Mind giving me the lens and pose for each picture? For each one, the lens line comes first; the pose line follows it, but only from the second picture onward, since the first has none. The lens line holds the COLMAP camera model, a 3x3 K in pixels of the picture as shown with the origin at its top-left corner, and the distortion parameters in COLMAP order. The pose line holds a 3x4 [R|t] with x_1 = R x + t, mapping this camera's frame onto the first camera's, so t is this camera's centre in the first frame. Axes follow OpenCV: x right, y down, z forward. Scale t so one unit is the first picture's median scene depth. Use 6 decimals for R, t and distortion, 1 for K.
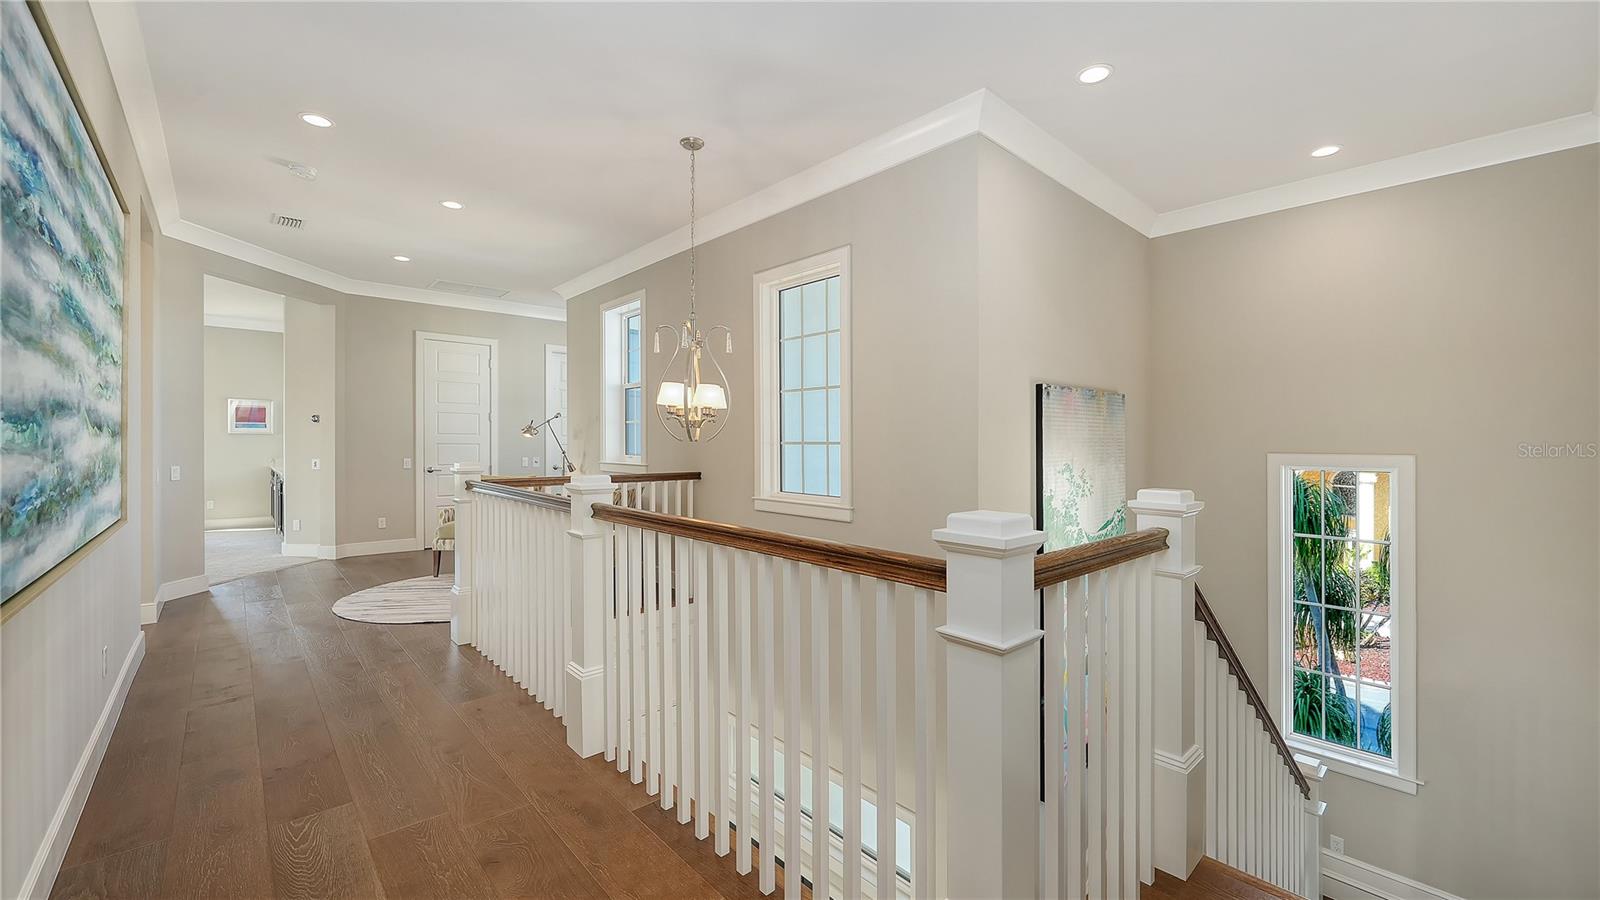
lens RADIAL K [[651.1, 0, 798.7], [0, 651.1, 447.0], [0, 0, 1]] dist [-0.001618, -0.000083]
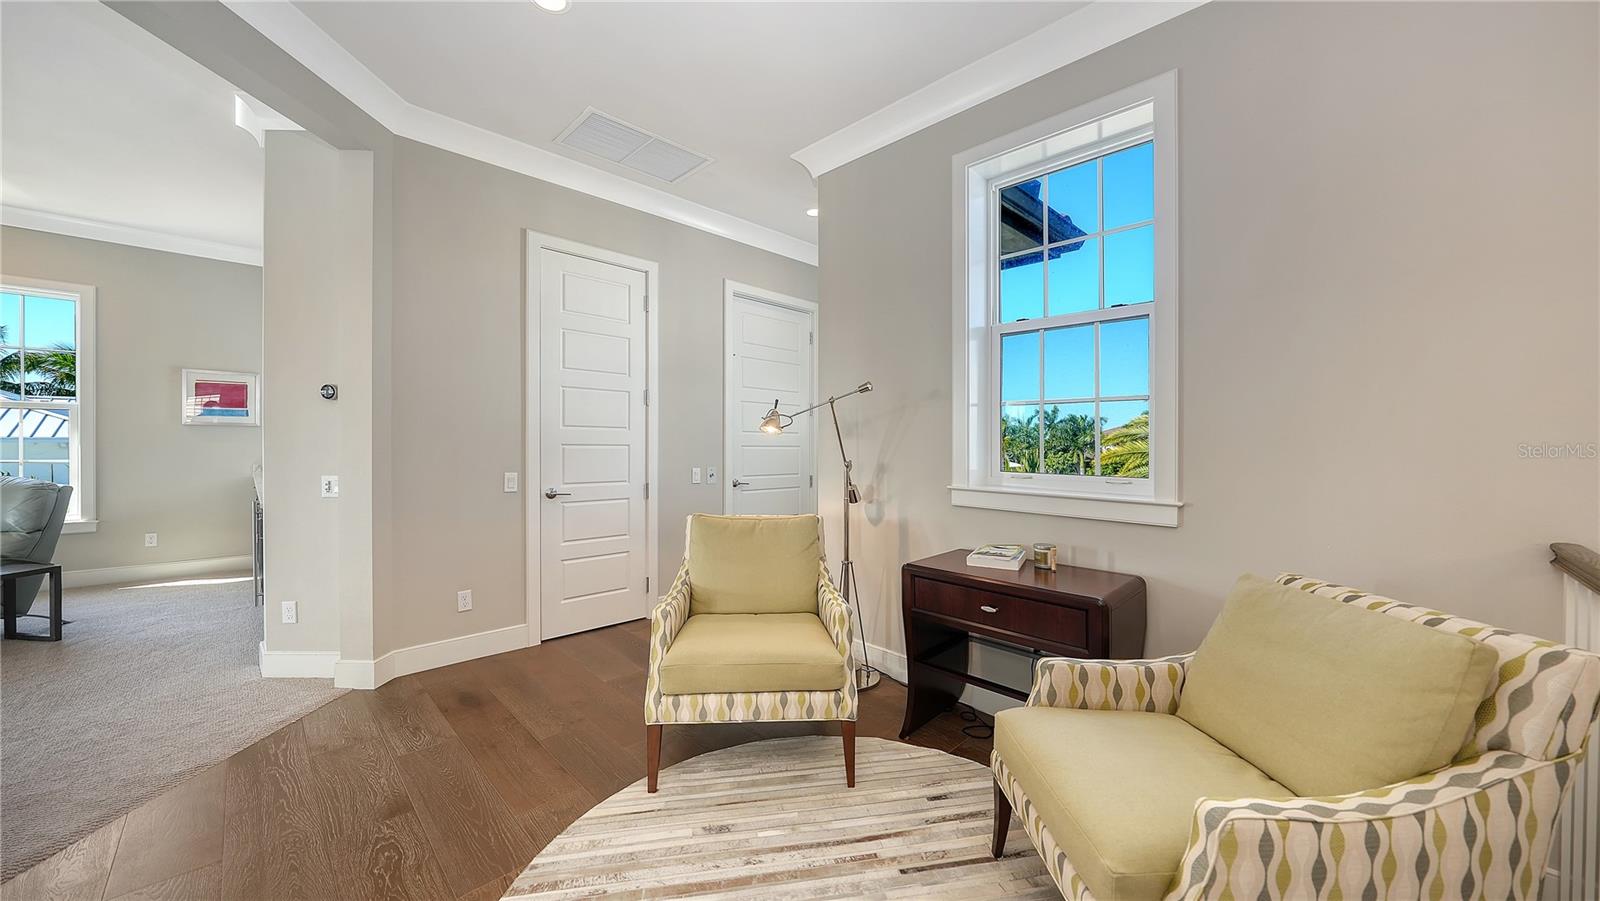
lens RADIAL K [[587.5, 0, 802.4], [0, 587.5, 448.0], [0, 0, 1]] dist [0.003101, 0.000206]
pose [[0.998915, 0.005346, 0.046256, -0.387292], [-0.005790, 0.999938, 0.009459, -0.008187], [-0.046202, -0.009717, 0.998885, 0.513870]]
